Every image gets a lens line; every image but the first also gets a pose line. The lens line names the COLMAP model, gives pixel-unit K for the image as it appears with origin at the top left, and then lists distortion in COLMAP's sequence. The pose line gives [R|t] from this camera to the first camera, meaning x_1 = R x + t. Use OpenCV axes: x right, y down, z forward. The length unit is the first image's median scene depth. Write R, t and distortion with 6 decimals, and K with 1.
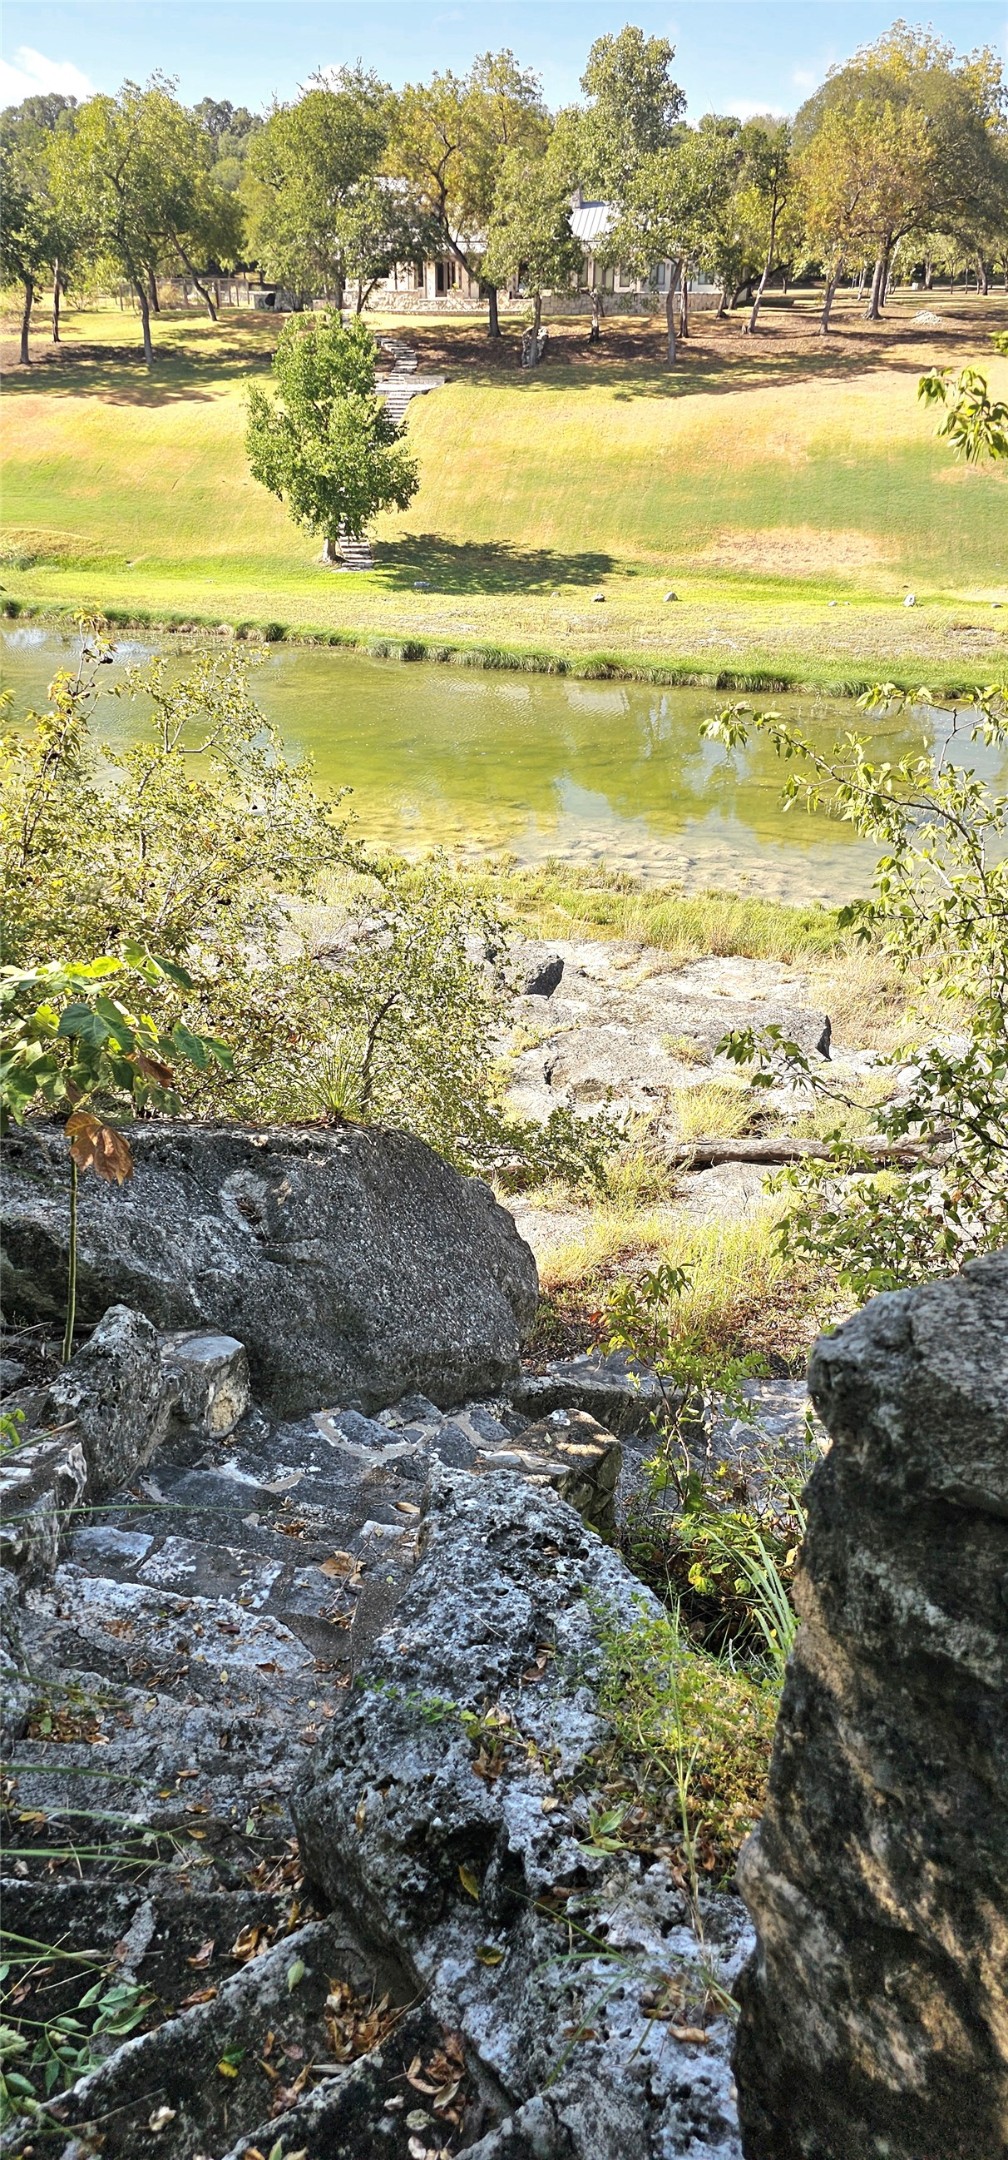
lens RADIAL K [[1425.7, 0, 504.0], [0, 1425.7, 1080.0], [0, 0, 1]] dist [0.057369, -0.063528]
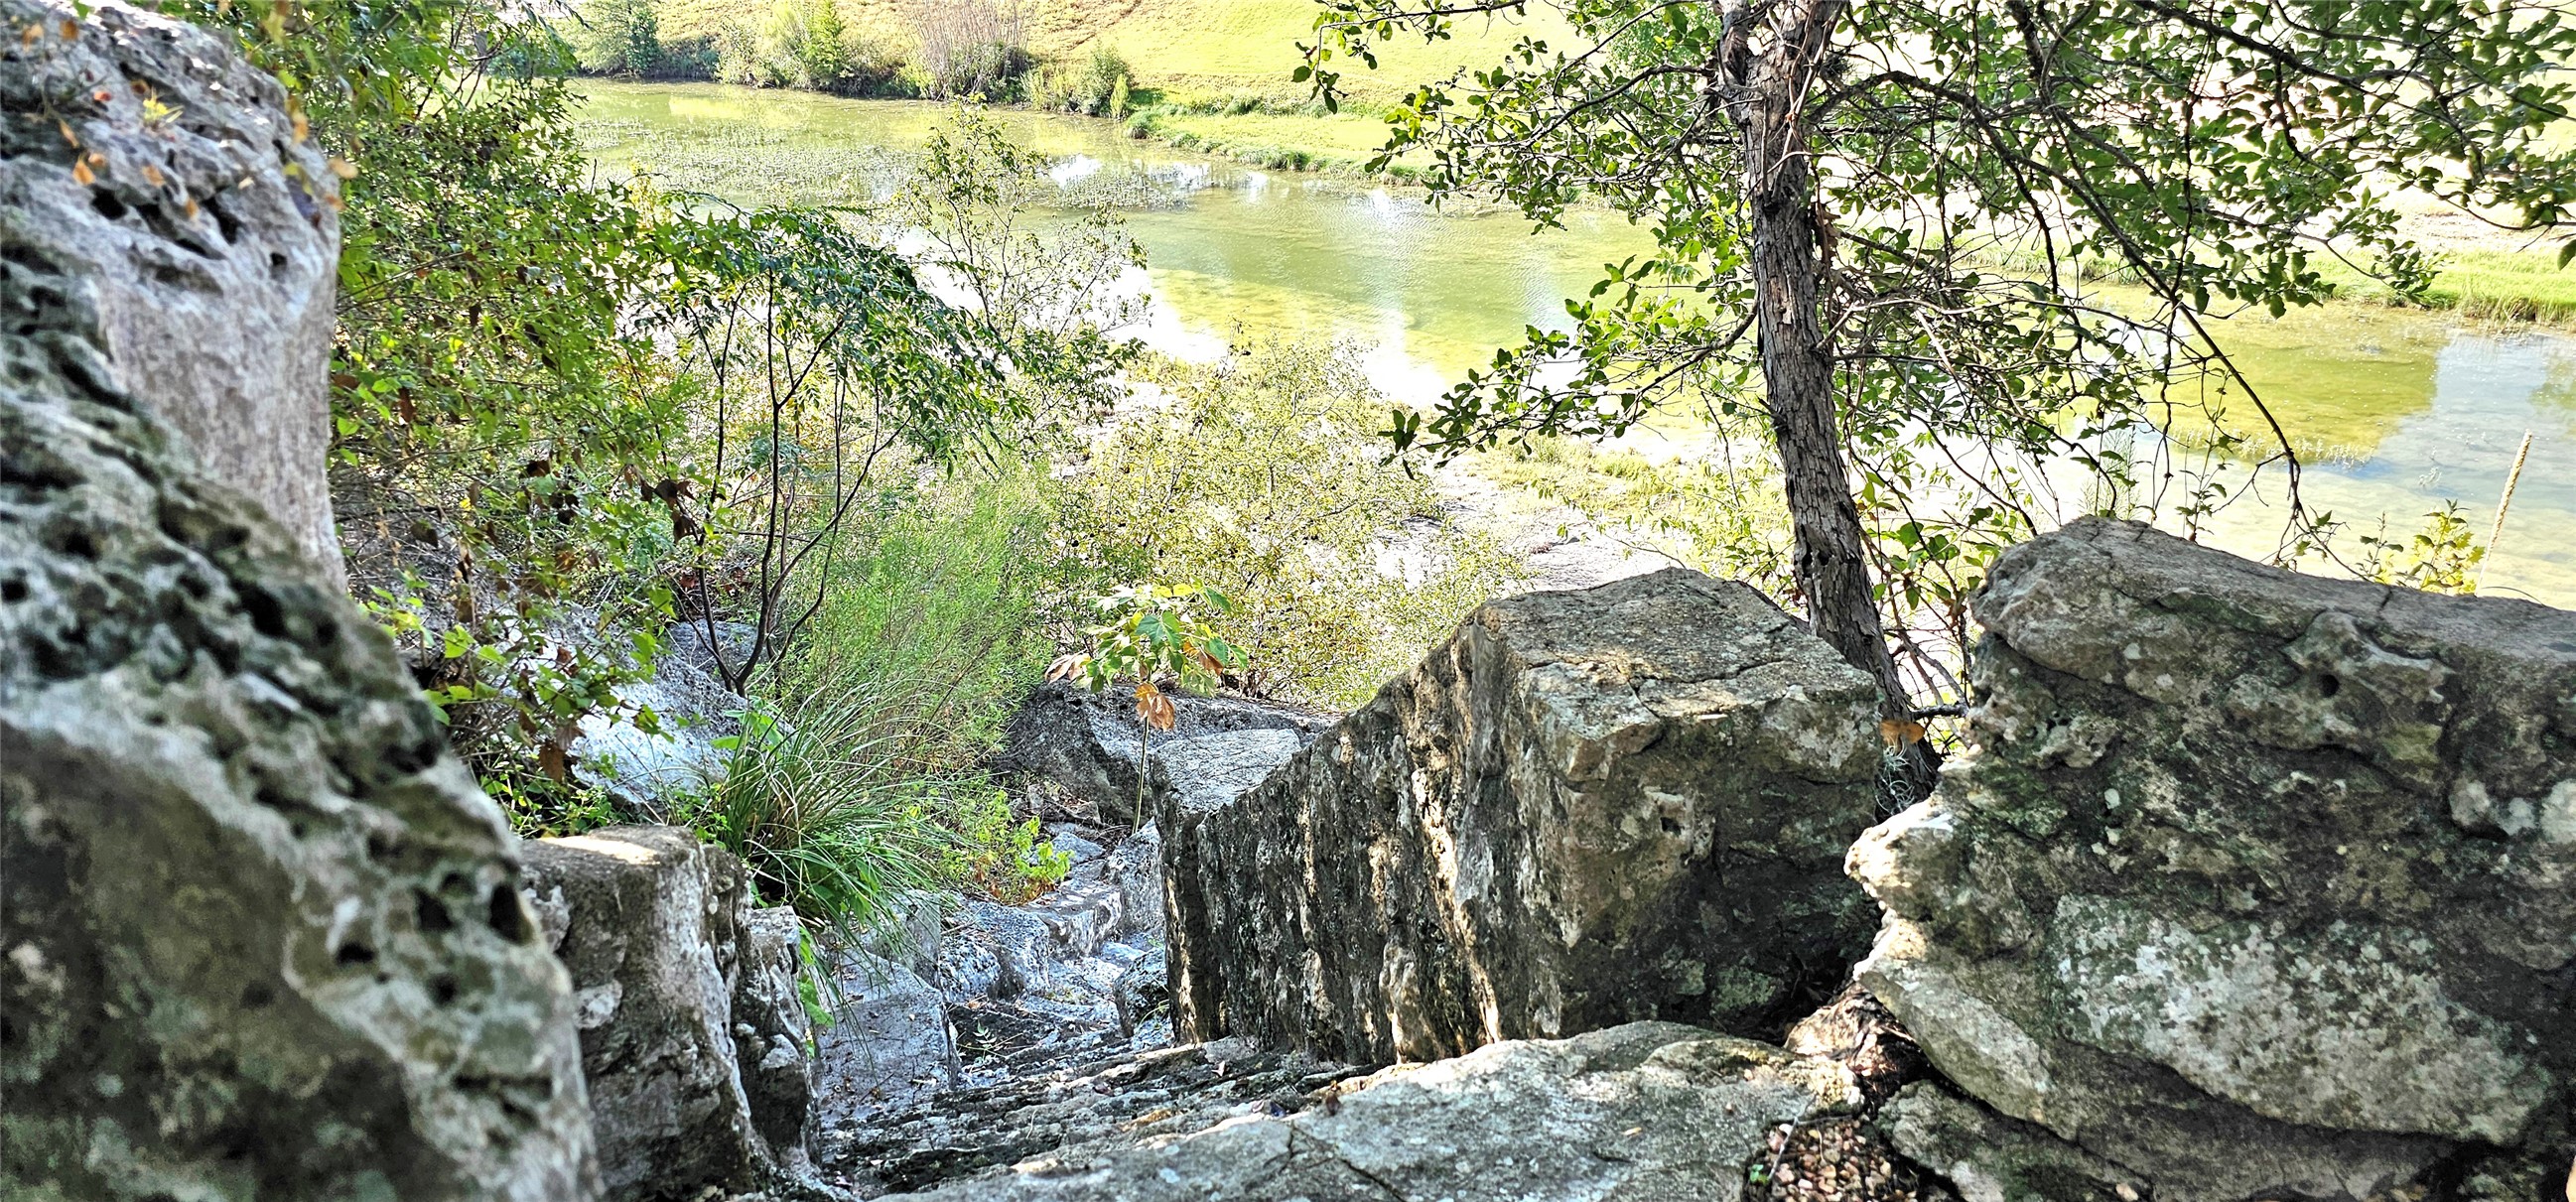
lens RADIAL K [[1700.1, 0, 1288.0], [0, 1700.1, 601.0], [0, 0, 1]] dist [0.057369, -0.063528]
pose [[0.944090, 0.107463, -0.311681, 0.413243], [-0.122466, 0.992052, -0.028909, -0.031293], [0.306097, 0.065463, 0.949747, -0.711223]]
